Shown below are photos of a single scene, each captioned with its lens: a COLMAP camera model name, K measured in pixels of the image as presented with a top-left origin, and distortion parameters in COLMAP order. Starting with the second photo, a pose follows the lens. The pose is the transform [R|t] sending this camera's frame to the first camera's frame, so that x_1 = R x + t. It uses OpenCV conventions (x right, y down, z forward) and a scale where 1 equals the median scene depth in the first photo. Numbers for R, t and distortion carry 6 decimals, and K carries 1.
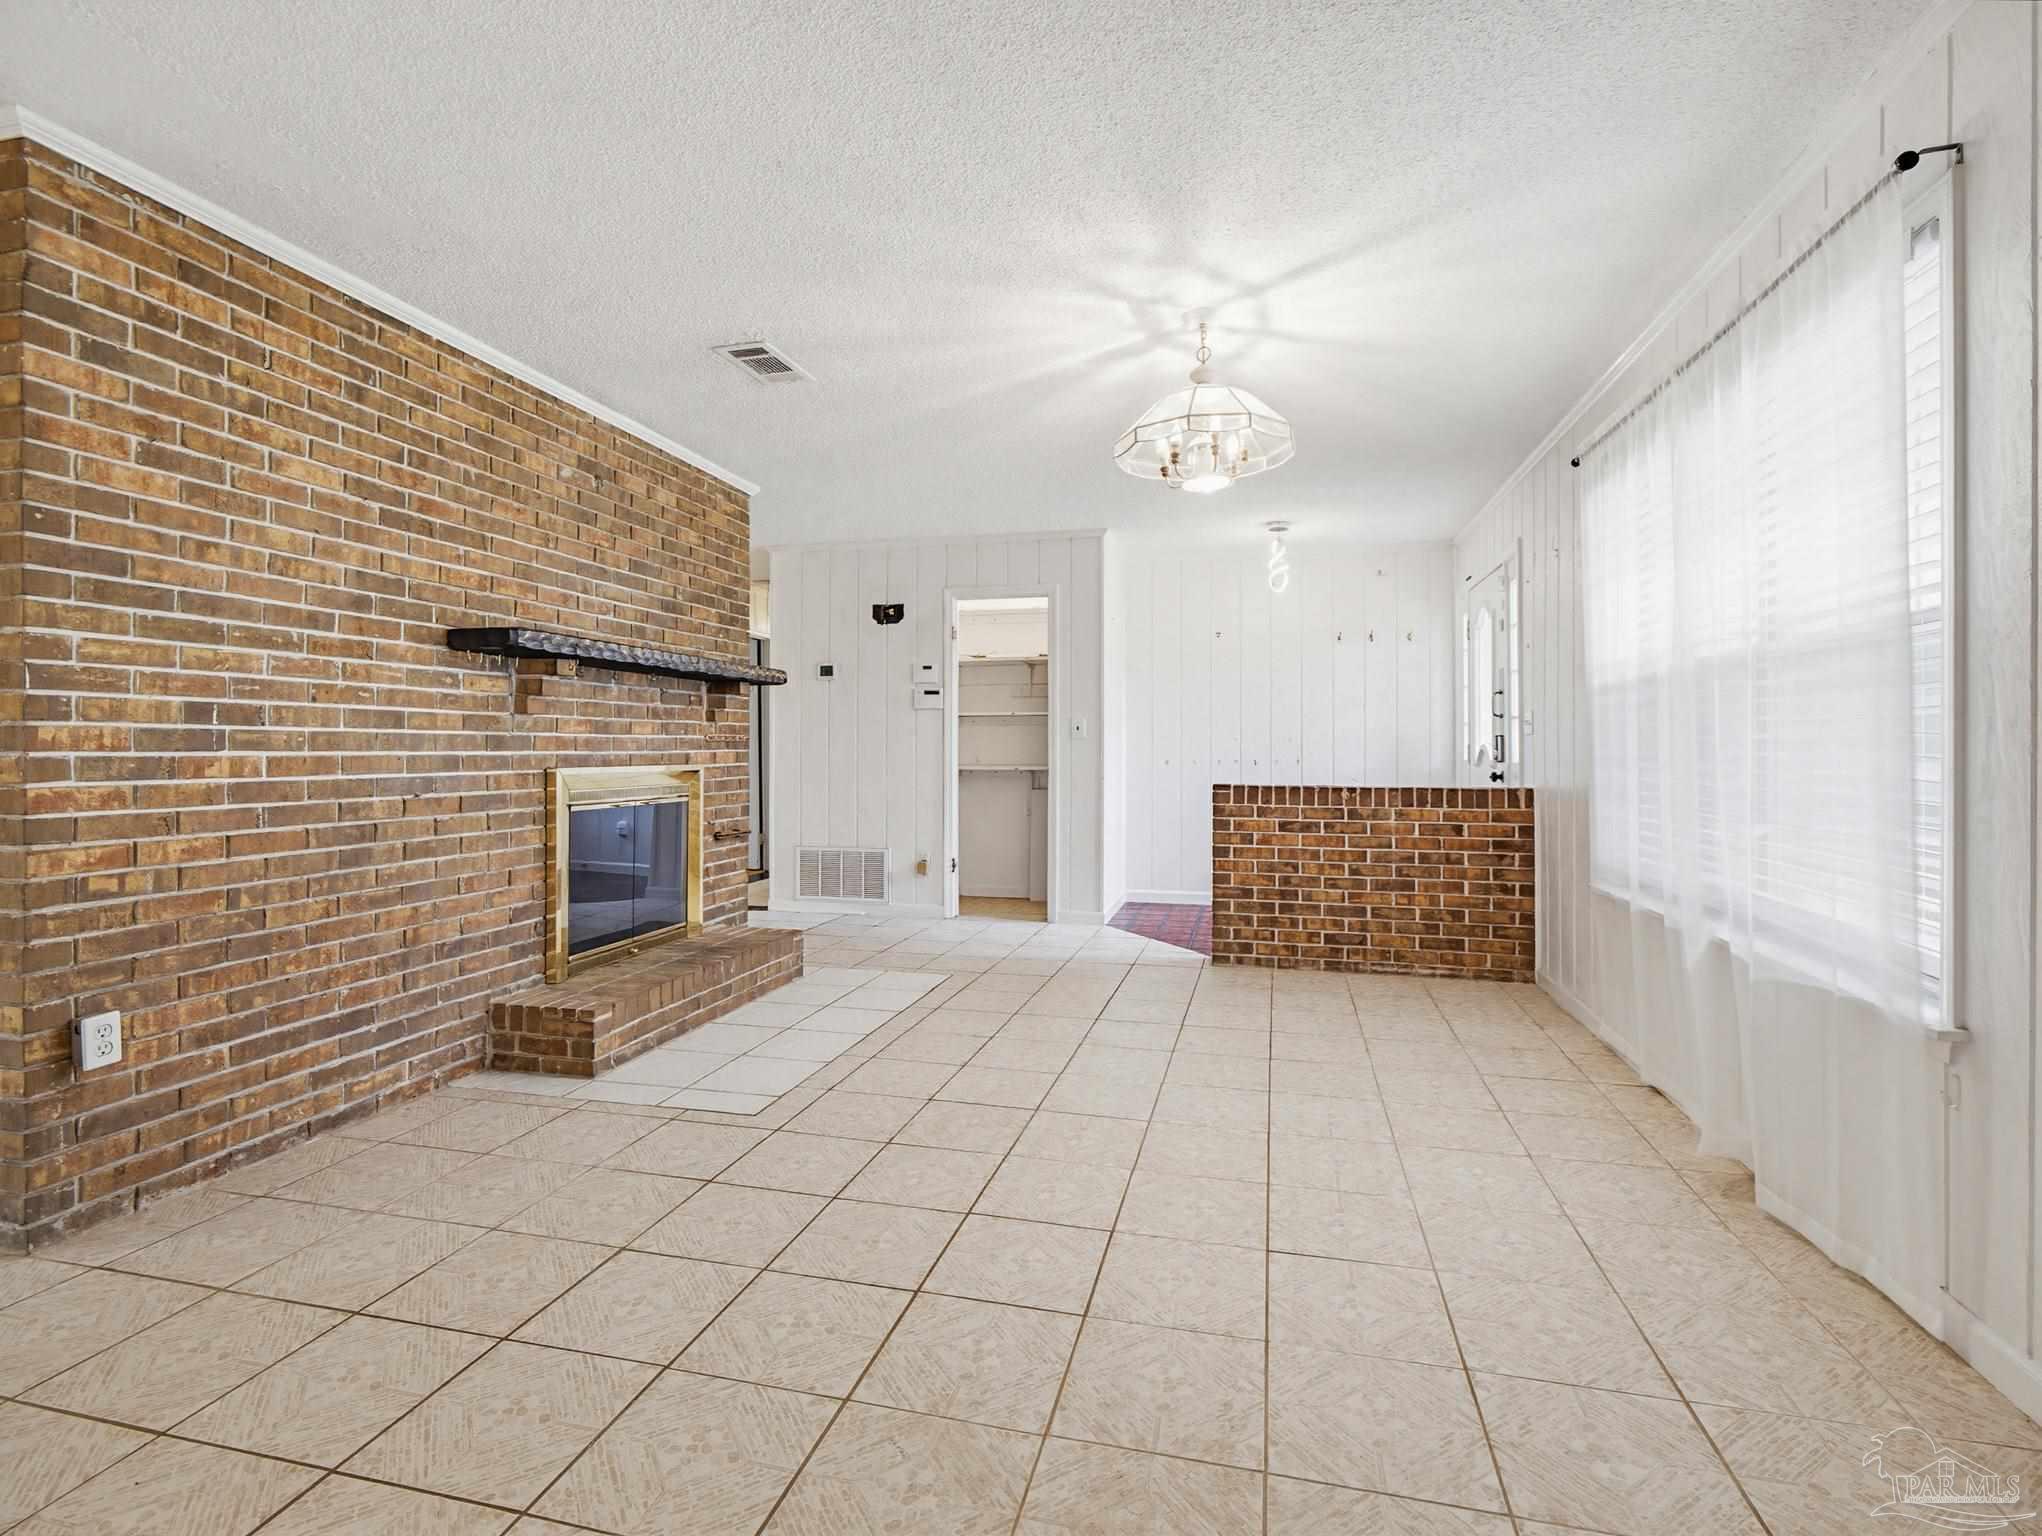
lens RADIAL K [[968.6, 0, 1019.1], [0, 968.6, 754.5], [0, 0, 1]] dist [-0.004255, -0.000558]
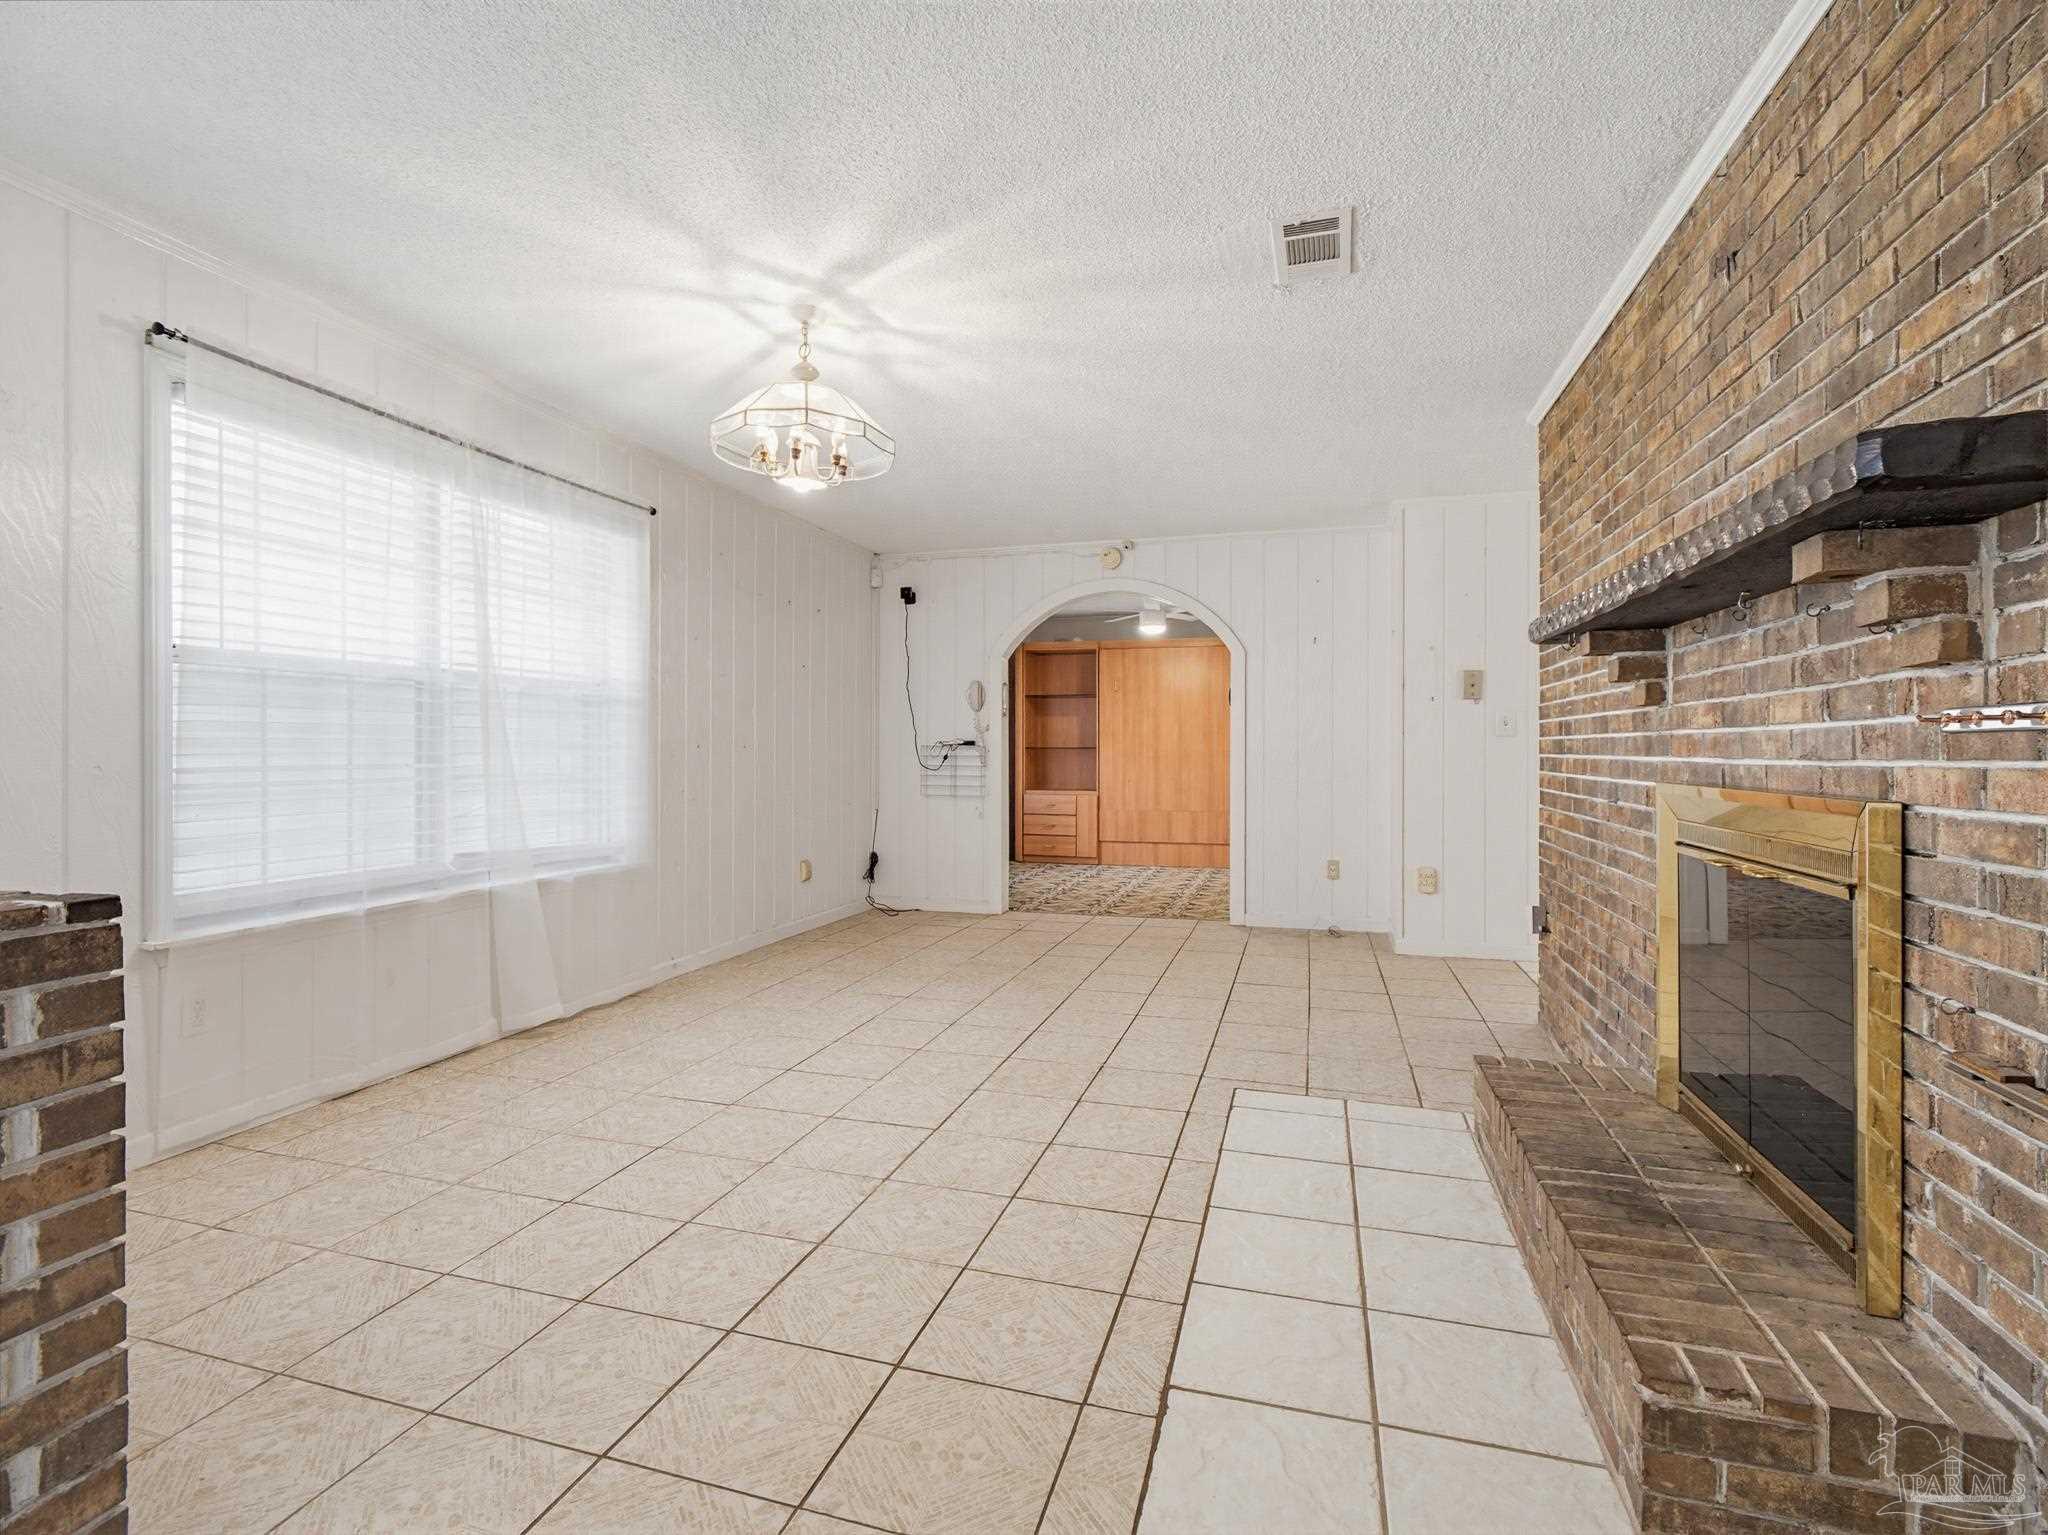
lens RADIAL K [[971.4, 0, 1033.1], [0, 971.4, 757.9], [0, 0, 1]] dist [-0.004255, -0.000558]
pose [[-0.999610, -0.002970, 0.027780, -0.074965], [-0.002554, 0.999884, 0.015015, -0.015141], [-0.027821, 0.014938, -0.999501, 2.101392]]
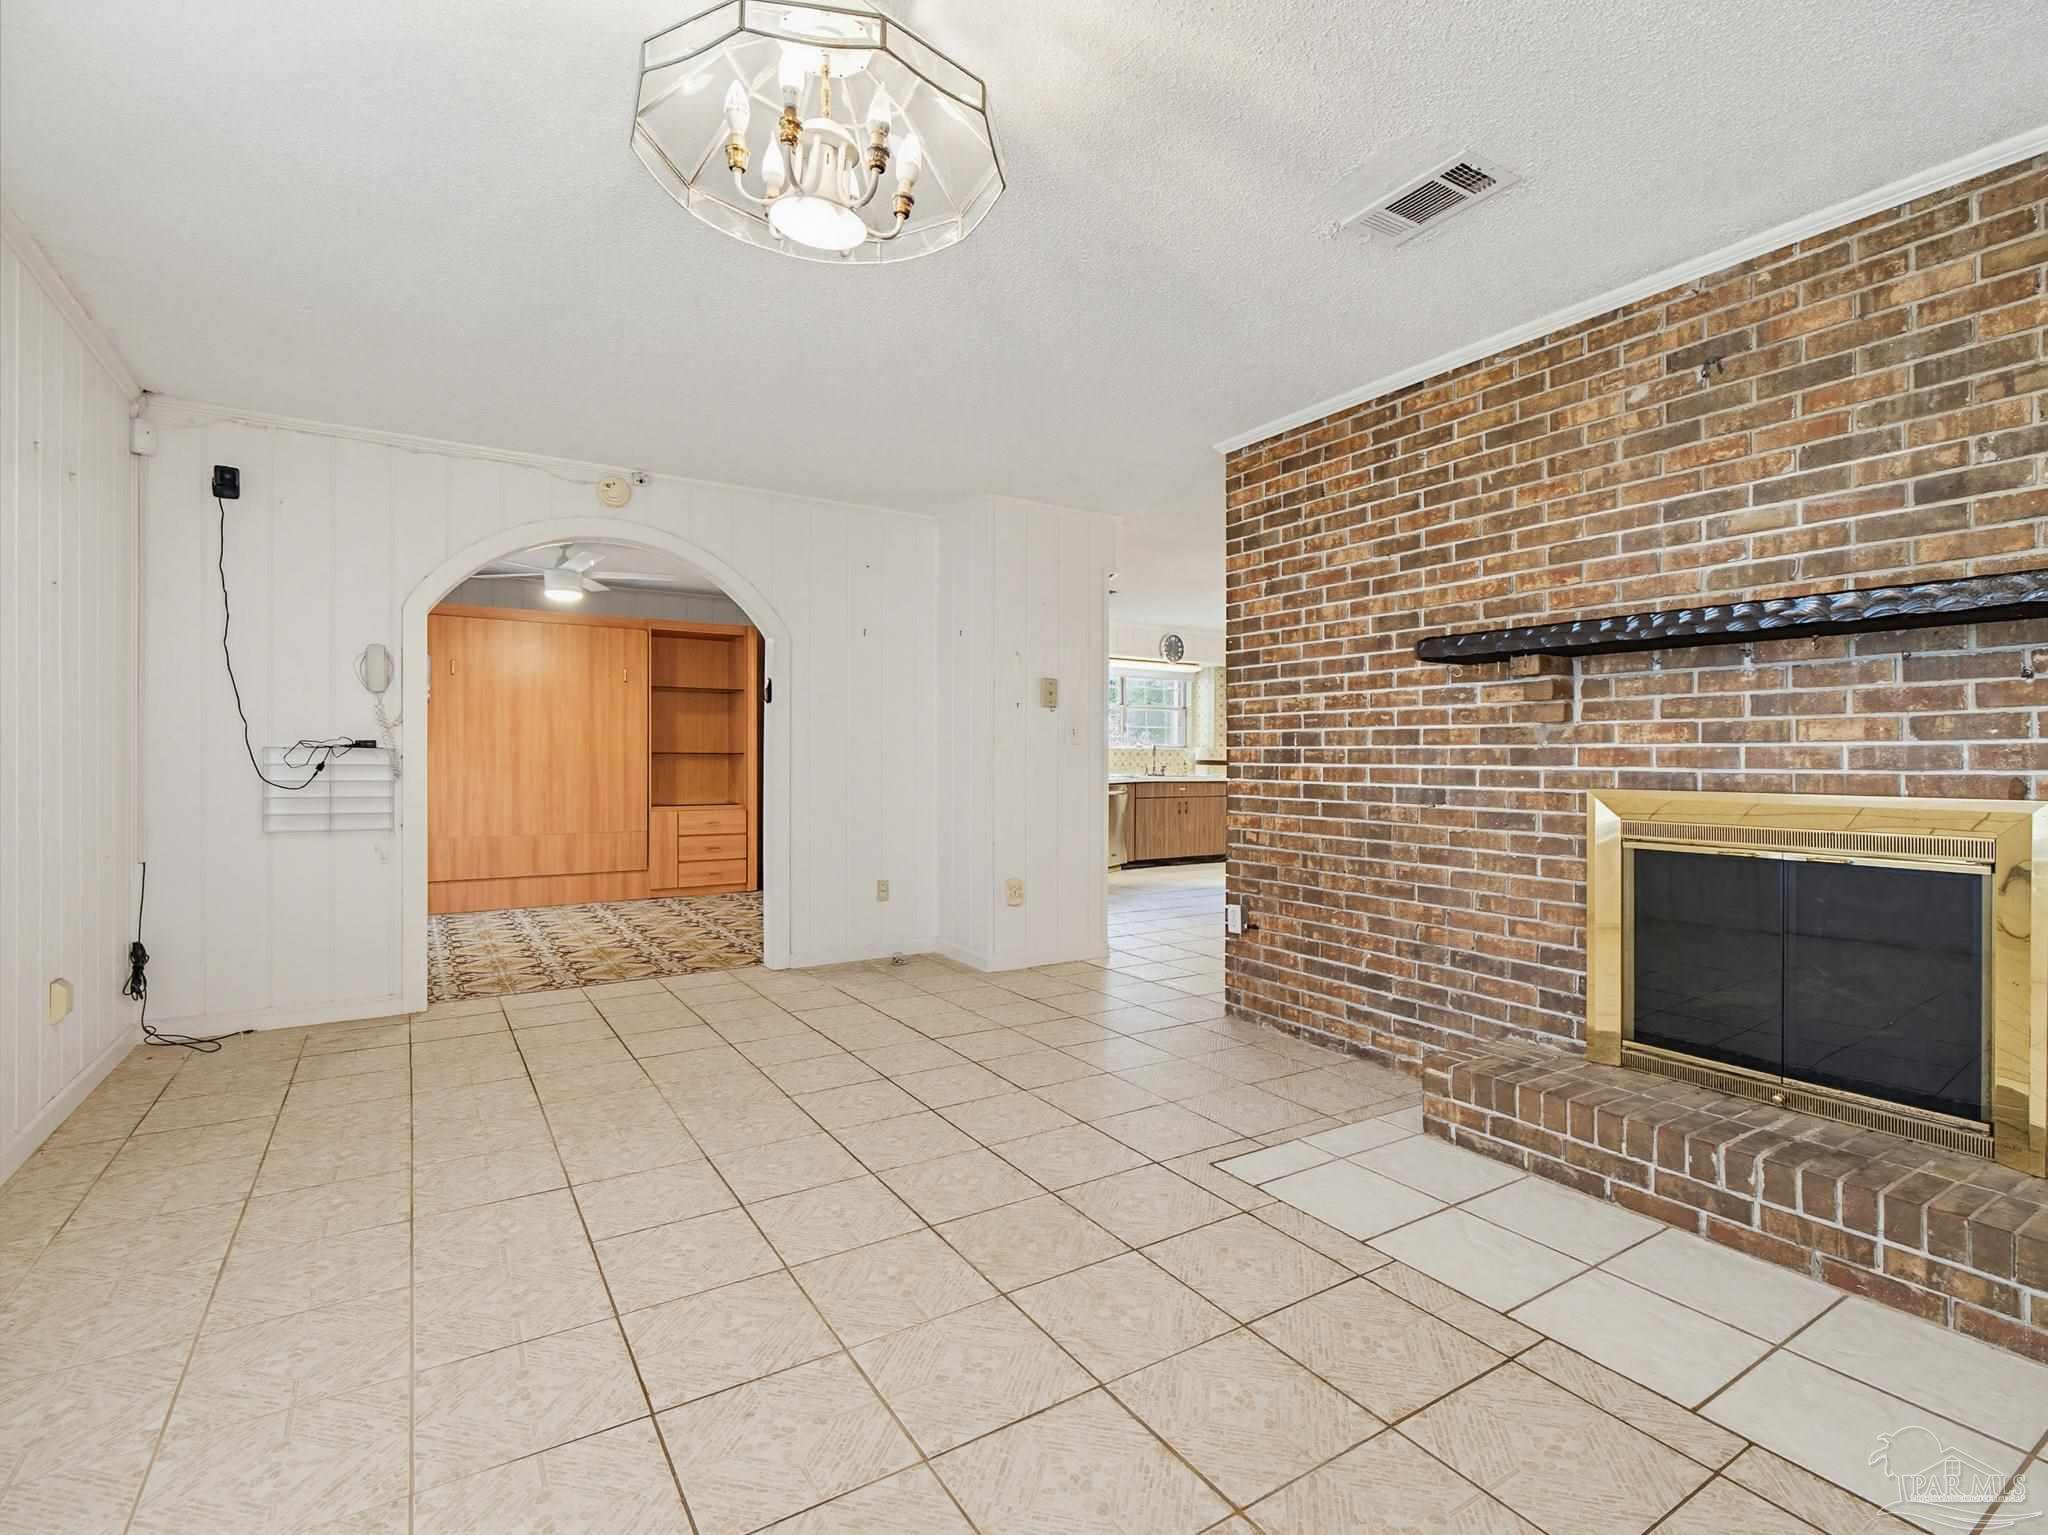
lens RADIAL K [[971.4, 0, 1042.8], [0, 971.4, 769.9], [0, 0, 1]] dist [-0.004255, -0.000558]
pose [[-0.674798, 0.003652, -0.737994, 0.507836], [-0.011023, 0.999826, 0.015026, -0.009910], [0.737920, 0.018274, -0.674640, 1.498074]]
